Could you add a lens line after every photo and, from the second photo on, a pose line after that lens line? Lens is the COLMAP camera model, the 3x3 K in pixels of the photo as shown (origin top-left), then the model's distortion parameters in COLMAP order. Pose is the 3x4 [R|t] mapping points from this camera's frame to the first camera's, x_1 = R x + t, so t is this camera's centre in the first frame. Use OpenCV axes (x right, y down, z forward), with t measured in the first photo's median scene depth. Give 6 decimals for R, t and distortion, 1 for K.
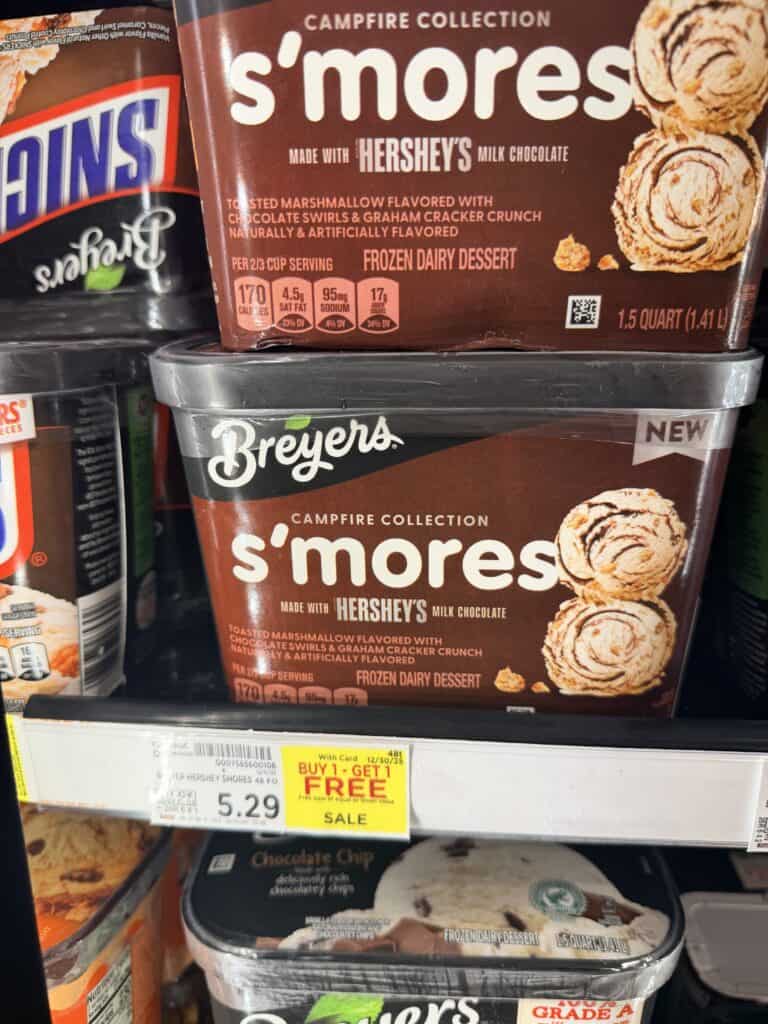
lens RADIAL K [[736.8, 0, 391.0], [0, 736.8, 510.0], [0, 0, 1]] dist [-0.029997, -0.001090]
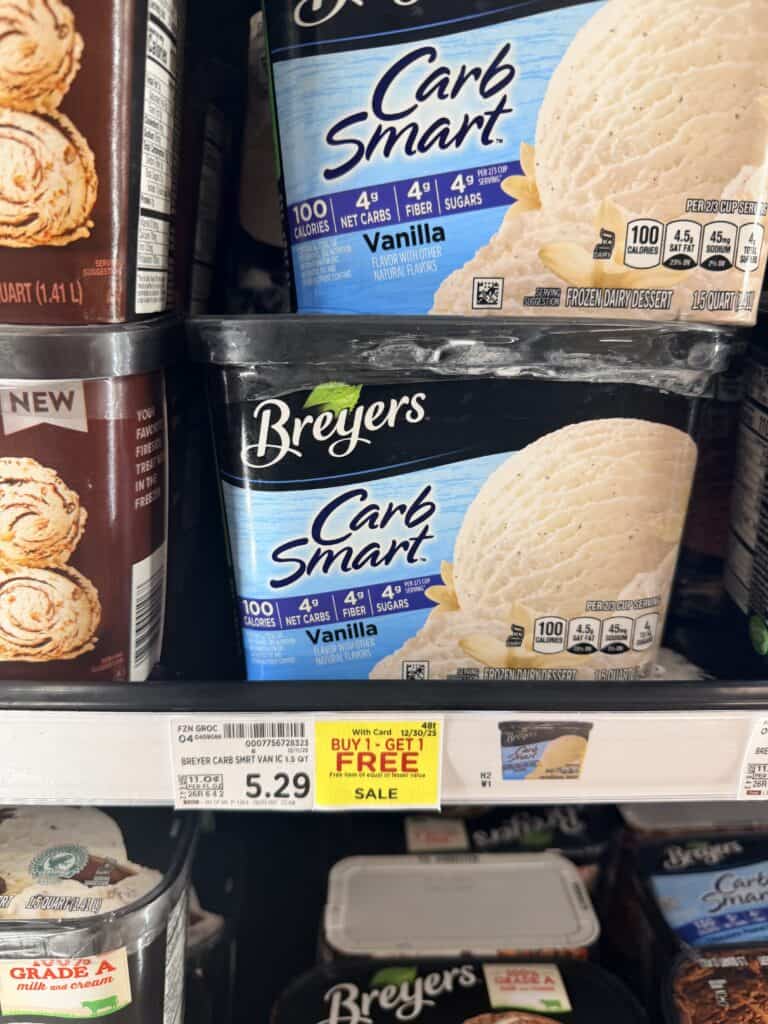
lens RADIAL K [[736.8, 0, 383.7], [0, 736.8, 502.9], [0, 0, 1]] dist [-0.029997, -0.001090]
pose [[0.993736, -0.005164, 0.111632, 0.704420], [0.003973, 0.999933, 0.010882, 0.023659], [-0.111681, -0.010370, 0.993690, -0.071698]]
